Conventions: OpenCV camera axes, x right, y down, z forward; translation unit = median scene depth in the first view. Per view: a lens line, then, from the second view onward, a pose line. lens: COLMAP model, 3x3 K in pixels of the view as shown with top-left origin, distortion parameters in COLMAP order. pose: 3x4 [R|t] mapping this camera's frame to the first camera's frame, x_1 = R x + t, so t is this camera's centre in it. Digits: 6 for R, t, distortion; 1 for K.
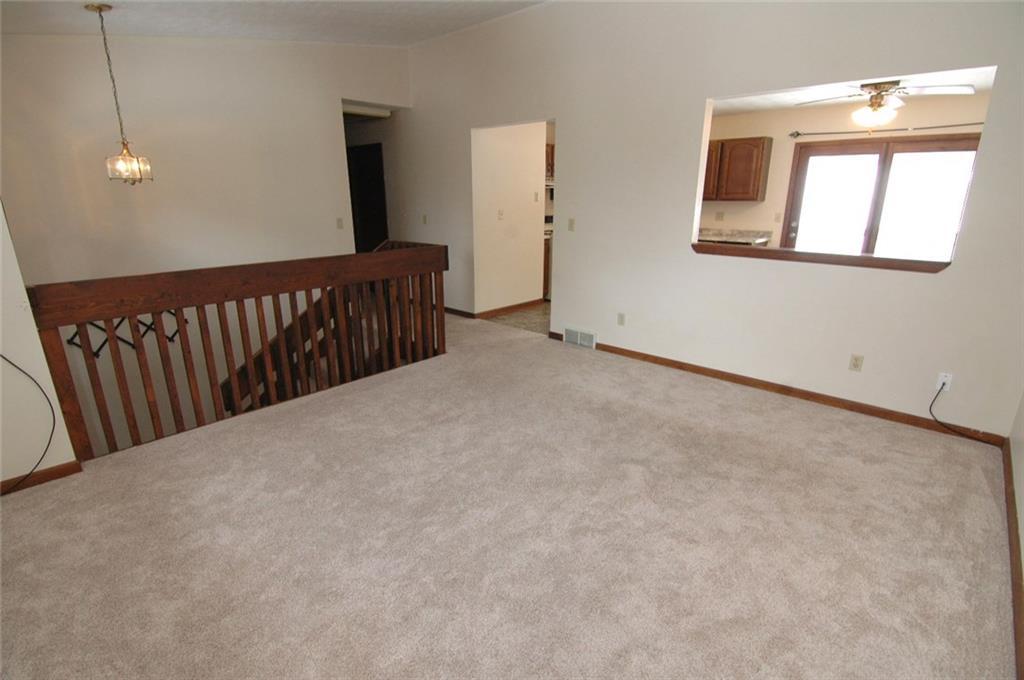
lens RADIAL K [[494.0, 0, 507.6], [0, 494.0, 341.3], [0, 0, 1]] dist [0.001188, -0.016443]
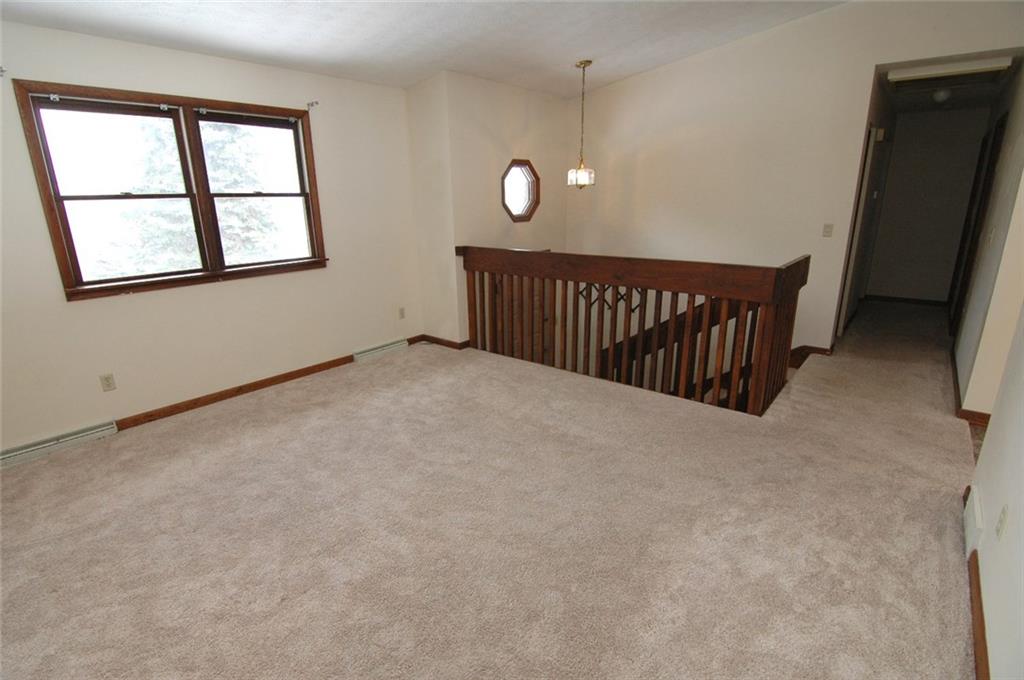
lens RADIAL K [[494.0, 0, 507.6], [0, 494.0, 341.3], [0, 0, 1]] dist [0.001188, -0.016443]
pose [[0.046479, 0.277757, -0.959526, 0.568518], [-0.268100, 0.928790, 0.255873, -0.178689], [0.962269, 0.245356, 0.117636, 0.596112]]
